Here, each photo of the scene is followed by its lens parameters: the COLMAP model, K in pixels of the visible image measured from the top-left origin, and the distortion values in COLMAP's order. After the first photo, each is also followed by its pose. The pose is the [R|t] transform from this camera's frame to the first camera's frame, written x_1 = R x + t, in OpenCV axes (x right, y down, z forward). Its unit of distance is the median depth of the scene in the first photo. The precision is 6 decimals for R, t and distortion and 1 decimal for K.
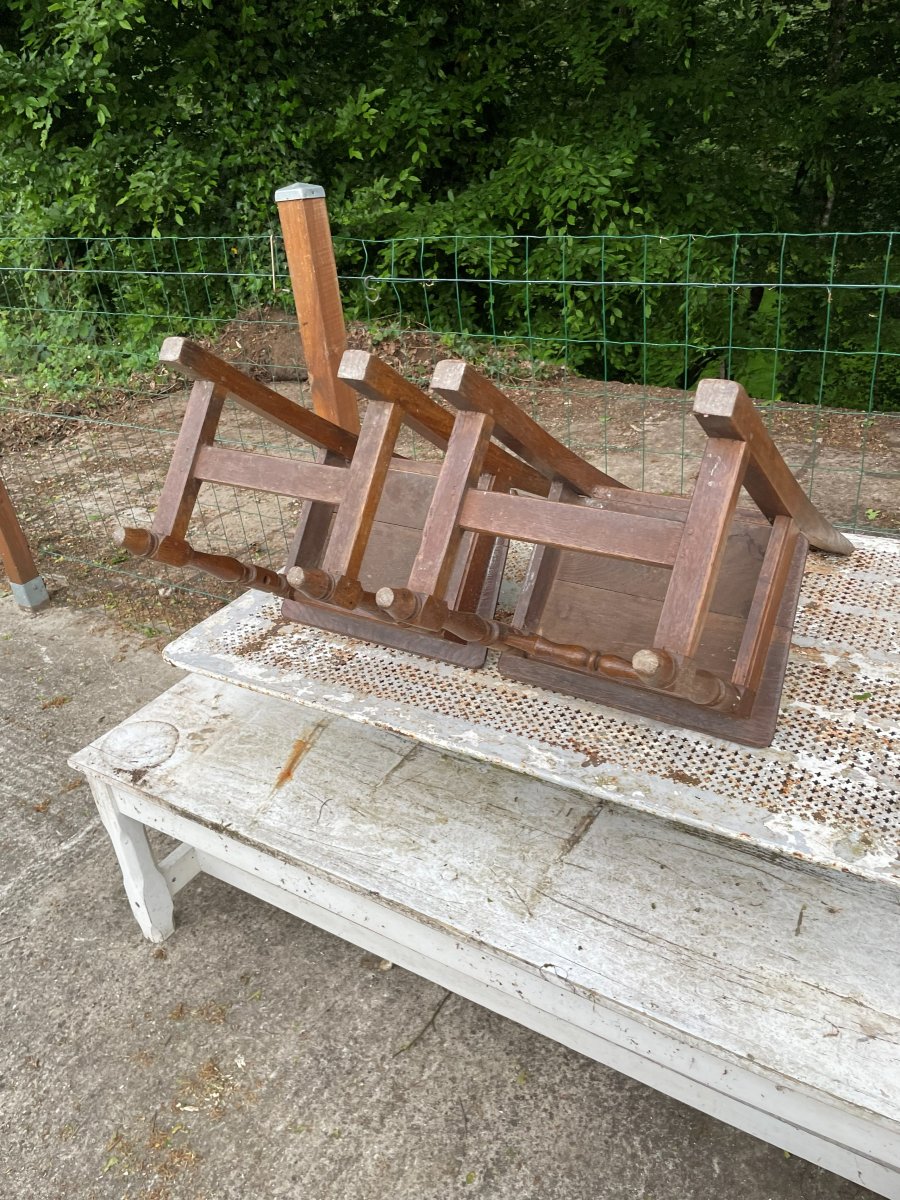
lens RADIAL K [[929.8, 0, 449.8], [0, 929.8, 564.4], [0, 0, 1]] dist [0.088163, -0.117357]
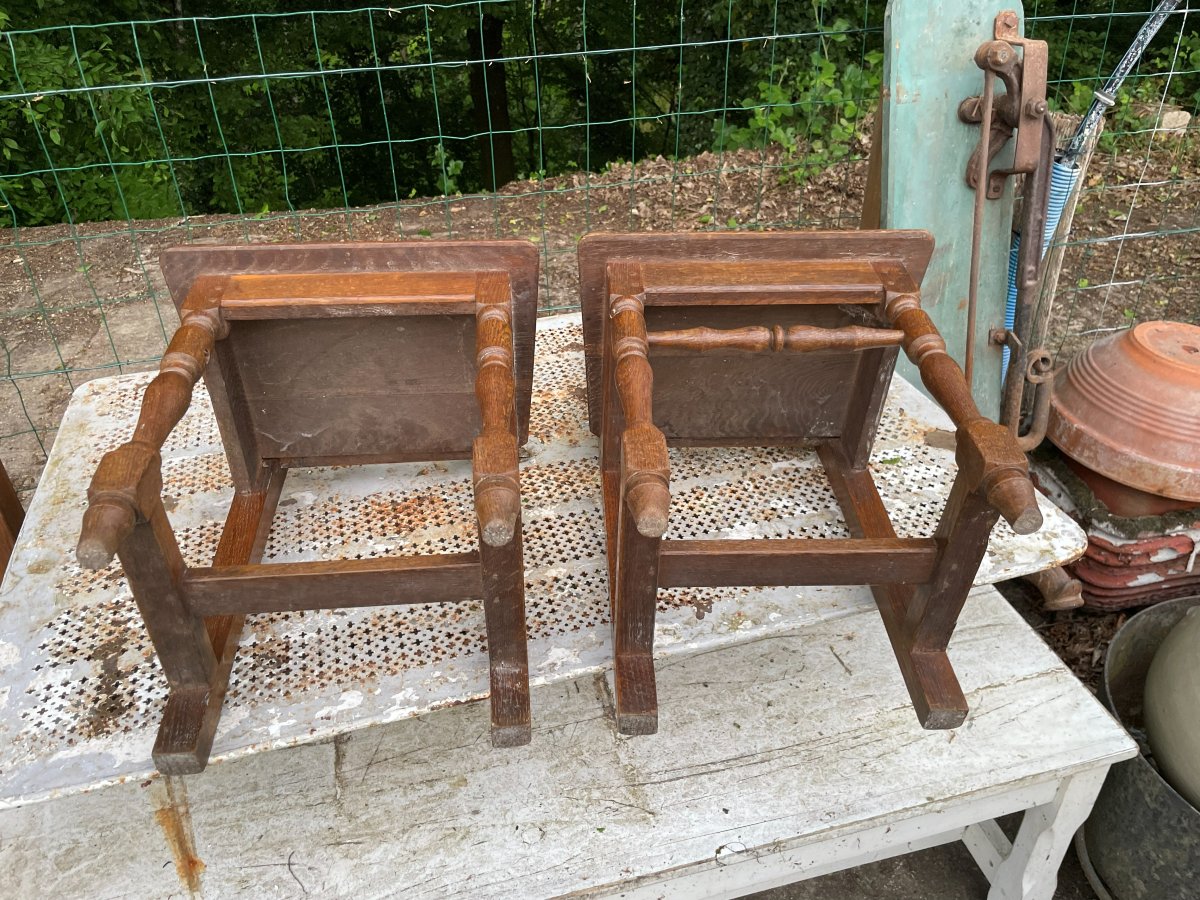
lens RADIAL K [[929.8, 0, 602.7], [0, 929.8, 415.3], [0, 0, 1]] dist [0.088163, -0.117357]
pose [[0.685585, -0.317249, 0.655230, -0.327460], [0.290989, 0.944444, 0.152811, -0.091361], [-0.667307, 0.085899, 0.739813, 0.317337]]
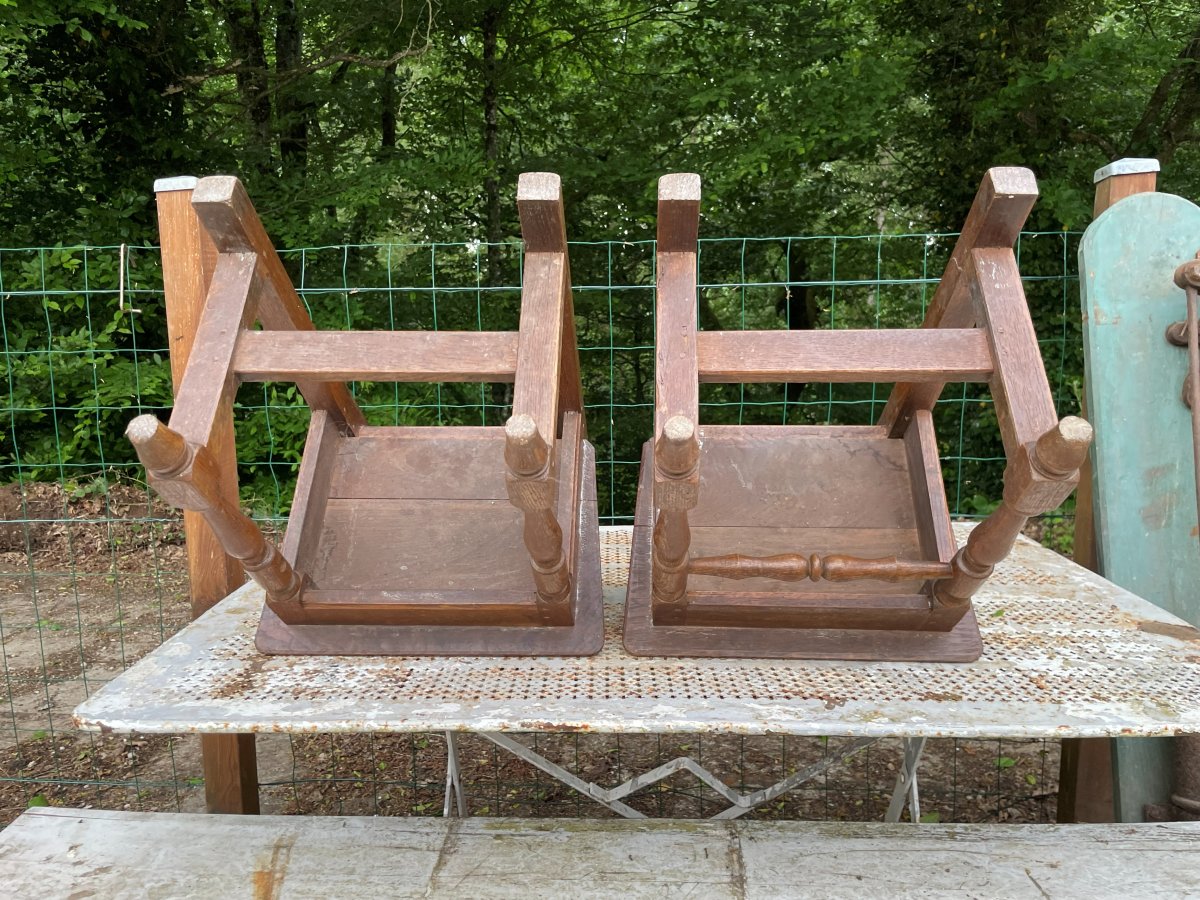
lens RADIAL K [[914.5, 0, 601.6], [0, 914.5, 414.3], [0, 0, 1]] dist [0.096331, -0.122816]
pose [[0.867805, 0.024614, 0.496295, -0.312784], [0.163481, 0.929028, -0.331934, 0.165303], [-0.469243, 0.369189, 0.802191, 0.300988]]
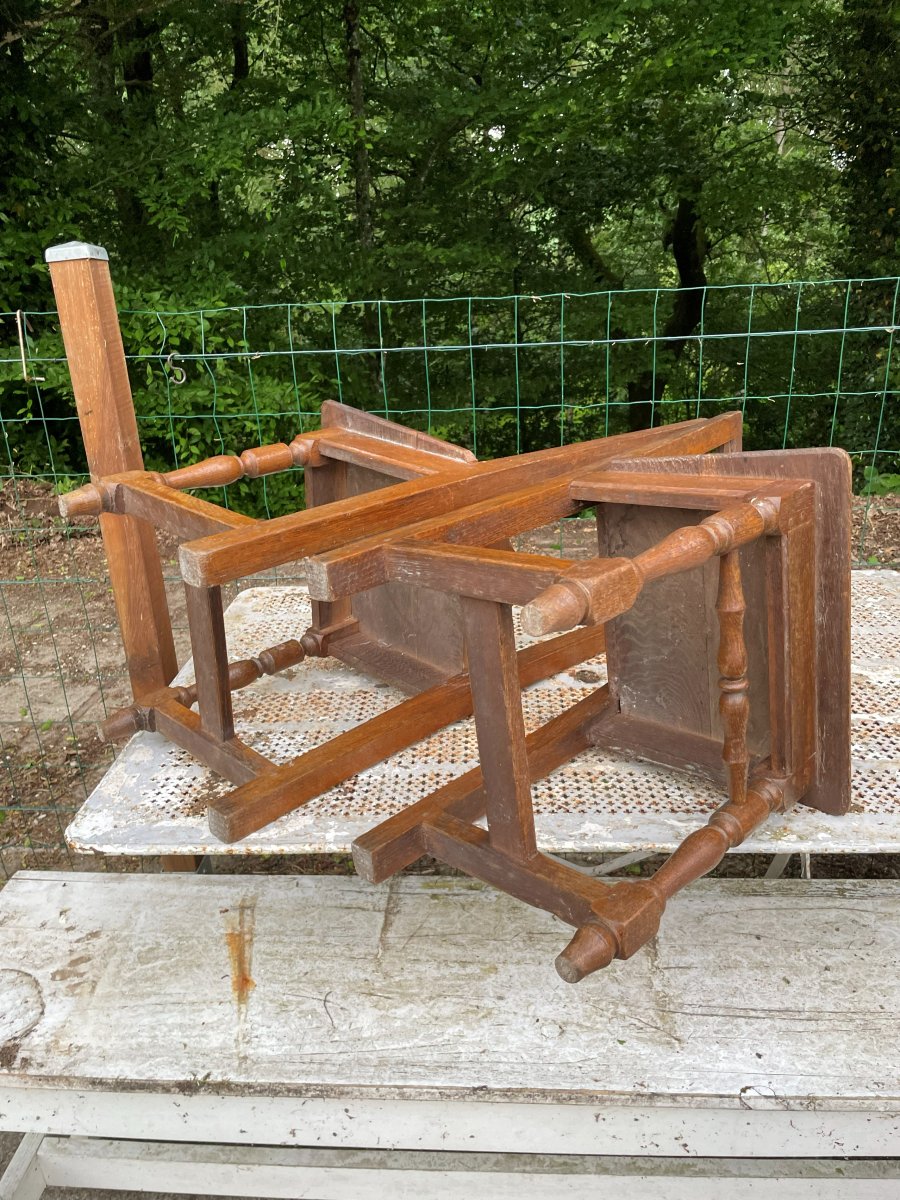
lens RADIAL K [[924.2, 0, 455.4], [0, 924.2, 561.0], [0, 0, 1]] dist [0.091688, -0.125091]
pose [[0.879249, -0.101421, 0.465441, -0.353362], [0.180940, 0.974949, -0.129364, 0.035482], [-0.440661, 0.197960, 0.875574, 0.252523]]
